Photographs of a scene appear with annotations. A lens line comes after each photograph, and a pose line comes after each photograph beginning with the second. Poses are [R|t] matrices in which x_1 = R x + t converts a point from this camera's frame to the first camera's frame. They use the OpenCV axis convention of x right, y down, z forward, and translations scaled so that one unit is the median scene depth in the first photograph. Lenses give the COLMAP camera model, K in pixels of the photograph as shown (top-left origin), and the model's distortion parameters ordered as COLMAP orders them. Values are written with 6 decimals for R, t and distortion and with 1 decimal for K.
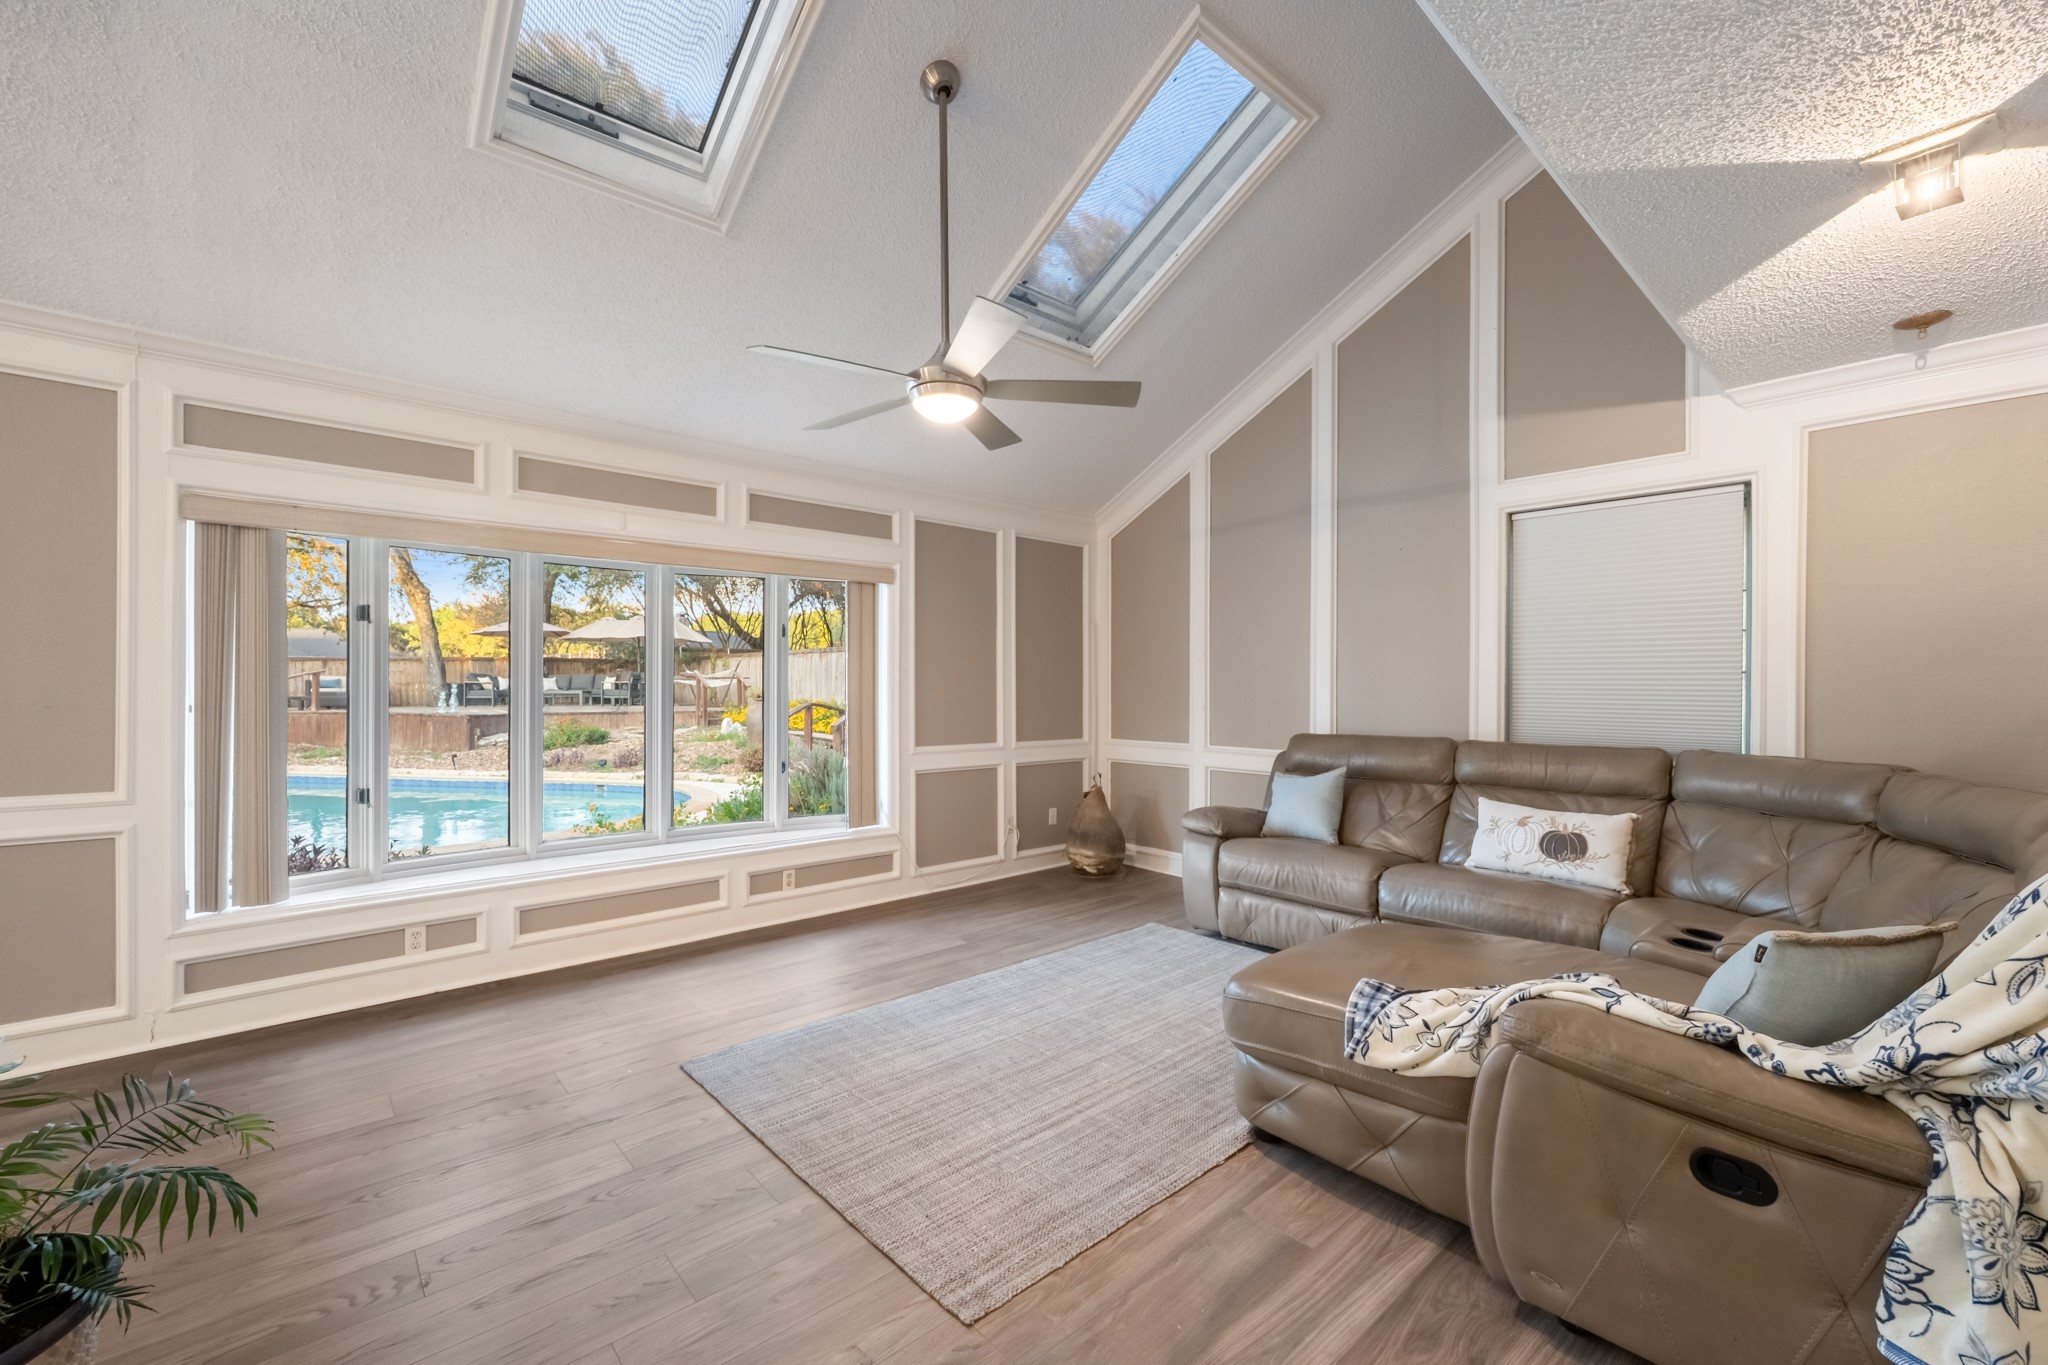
lens RADIAL K [[843.4, 0, 1024.0], [0, 843.4, 682.5], [0, 0, 1]] dist [-0.001254, 0.000144]
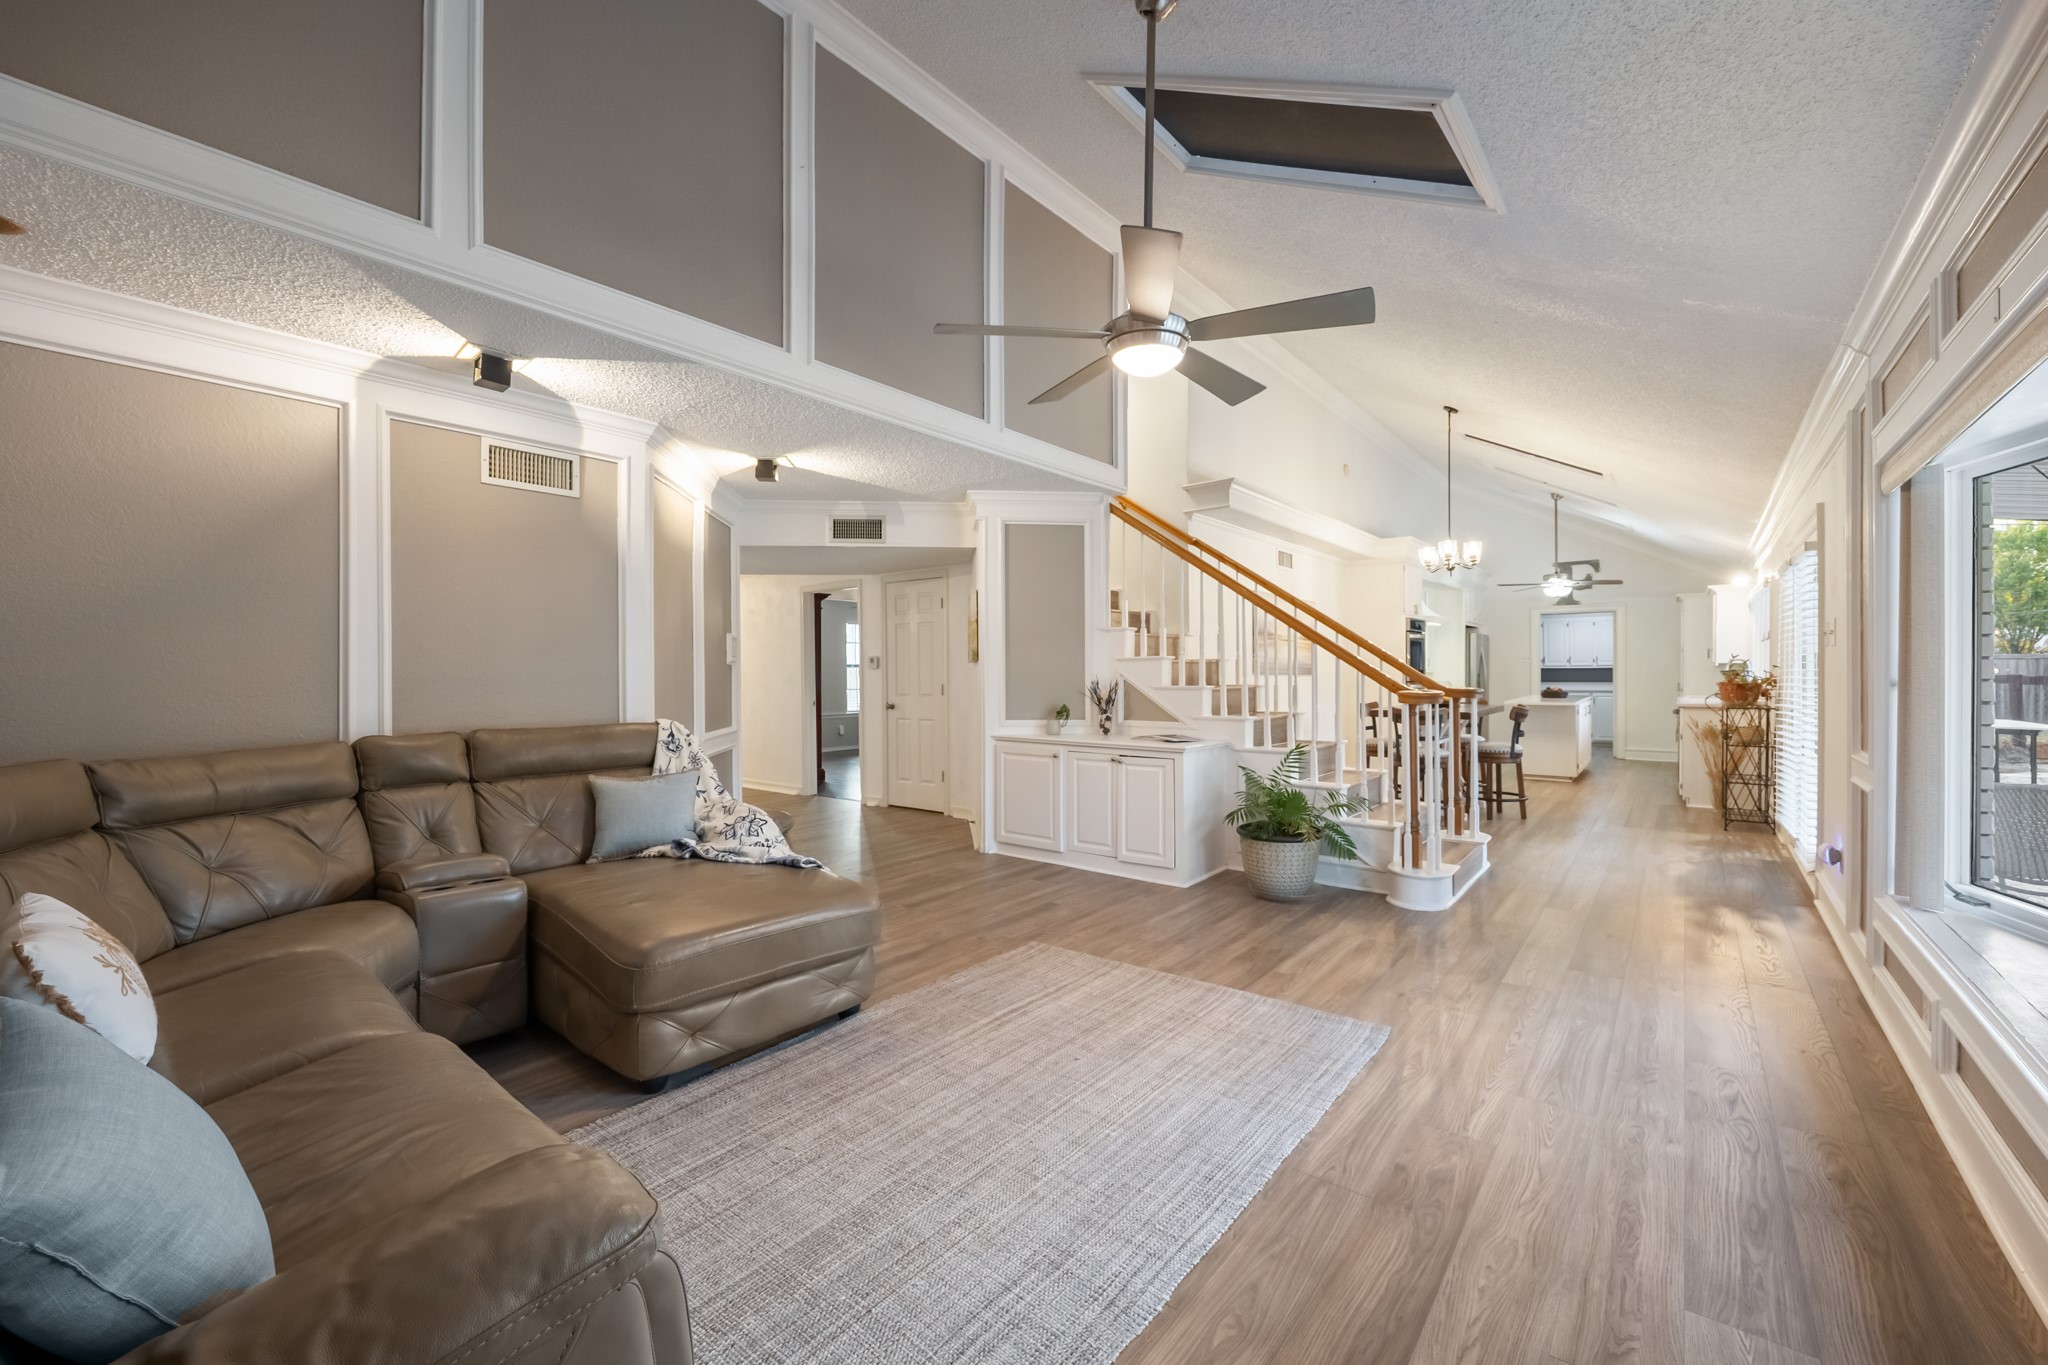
lens RADIAL K [[817.7, 0, 1027.5], [0, 817.7, 674.8], [0, 0, 1]] dist [-0.007741, 0.000202]
pose [[-0.985515, 0.005038, -0.169511, 0.153028], [0.005836, 0.999974, -0.004212, 0.017402], [0.169486, -0.005141, -0.985519, 1.519967]]
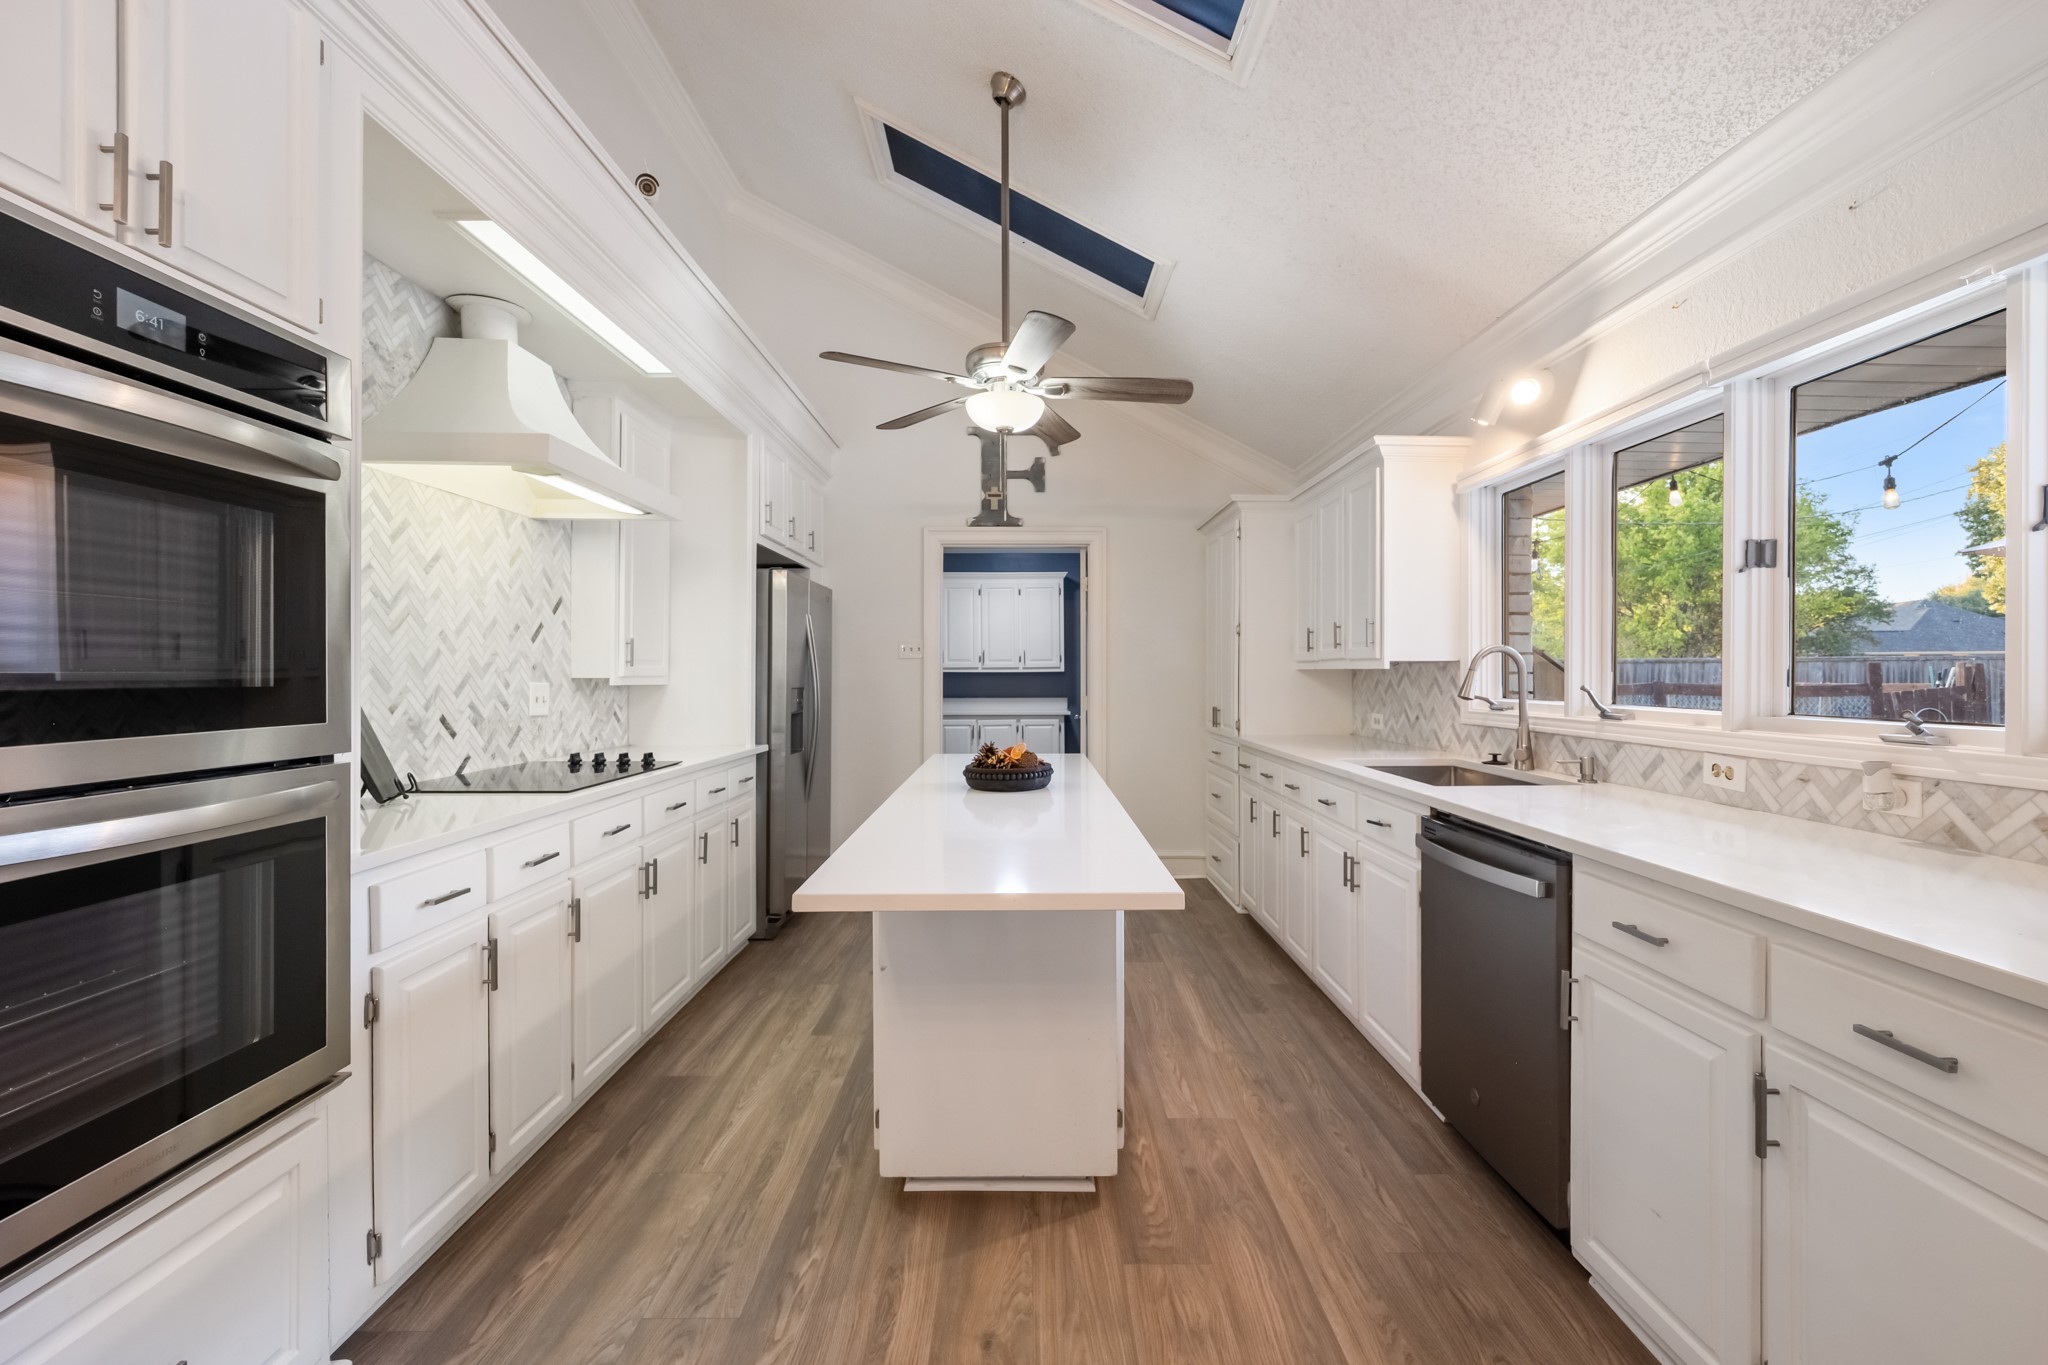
lens RADIAL K [[843.4, 0, 1024.0], [0, 843.4, 682.5], [0, 0, 1]] dist [-0.001254, 0.000144]
pose [[-0.659398, 0.009346, -0.751736, -1.505772], [0.006068, 0.999956, 0.007109, -0.003067], [0.751769, 0.000125, -0.659426, -0.377239]]
